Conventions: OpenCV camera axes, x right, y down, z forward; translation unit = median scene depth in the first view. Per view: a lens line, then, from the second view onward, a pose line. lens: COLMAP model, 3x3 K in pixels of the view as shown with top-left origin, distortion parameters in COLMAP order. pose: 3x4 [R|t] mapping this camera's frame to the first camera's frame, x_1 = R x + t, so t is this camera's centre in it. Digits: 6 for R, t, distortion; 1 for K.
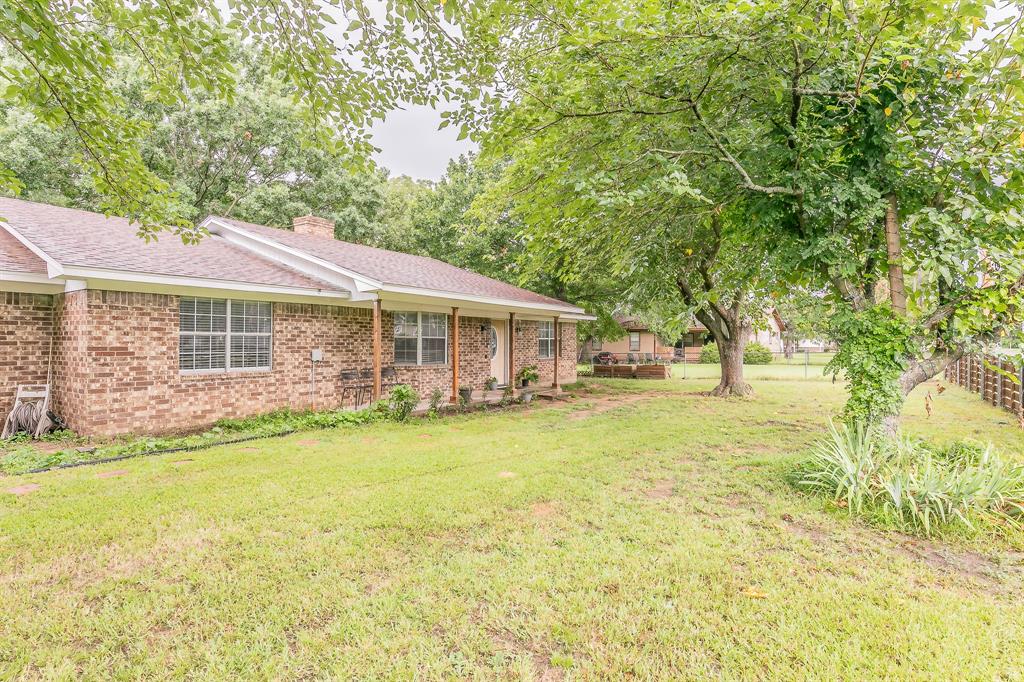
lens RADIAL K [[509.4, 0, 510.5], [0, 509.4, 340.0], [0, 0, 1]] dist [0.005316, 0.000293]
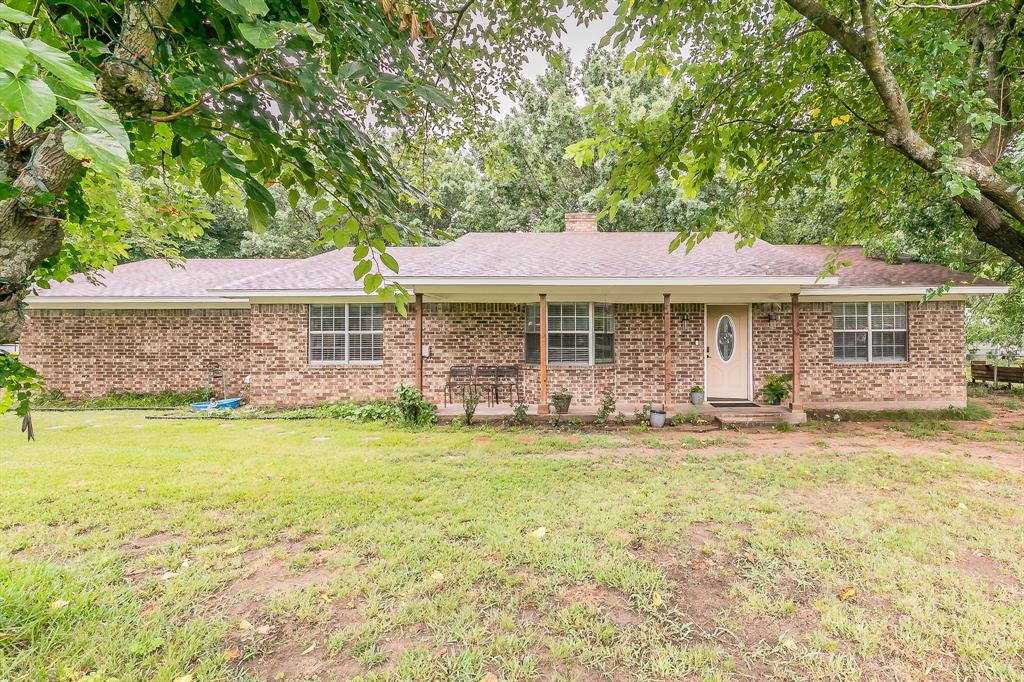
lens RADIAL K [[464.6, 0, 514.2], [0, 464.6, 341.4], [0, 0, 1]] dist [0.017465, 0.001183]
pose [[0.575806, -0.002323, -0.817583, 0.592208], [0.009048, 0.999953, 0.003531, 0.009494], [0.817536, -0.009430, 0.575800, 0.697106]]
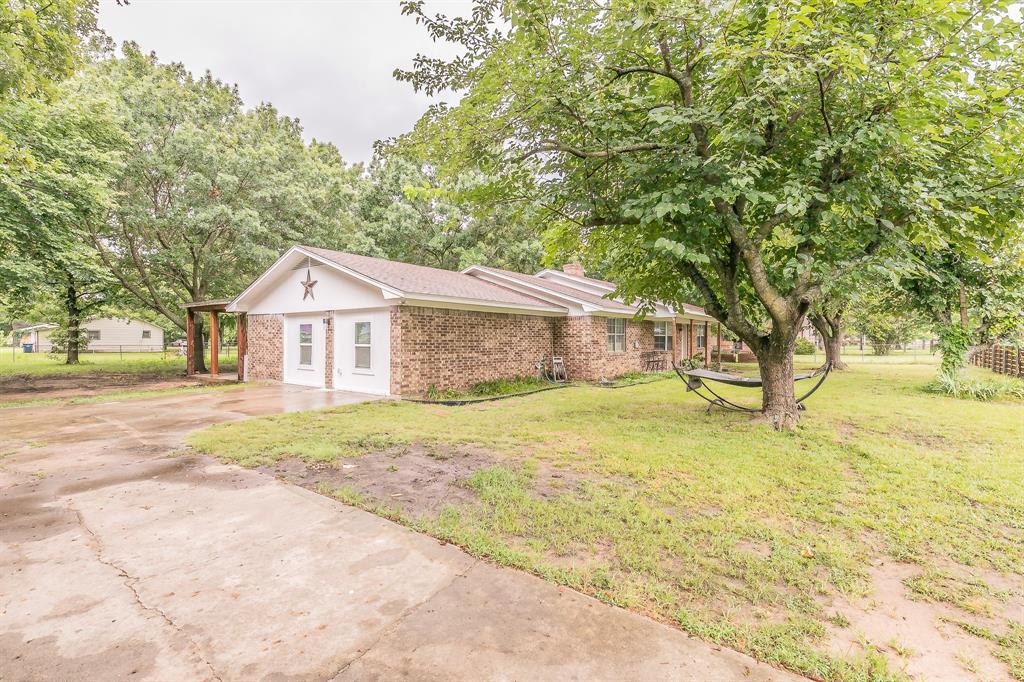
lens RADIAL K [[464.6, 0, 511.4], [0, 464.6, 344.3], [0, 0, 1]] dist [0.017465, 0.001183]
pose [[0.999480, 0.002317, -0.032173, -0.927999], [-0.001671, 0.999797, 0.020064, -0.008214], [0.032213, -0.020000, 0.999281, -0.925792]]
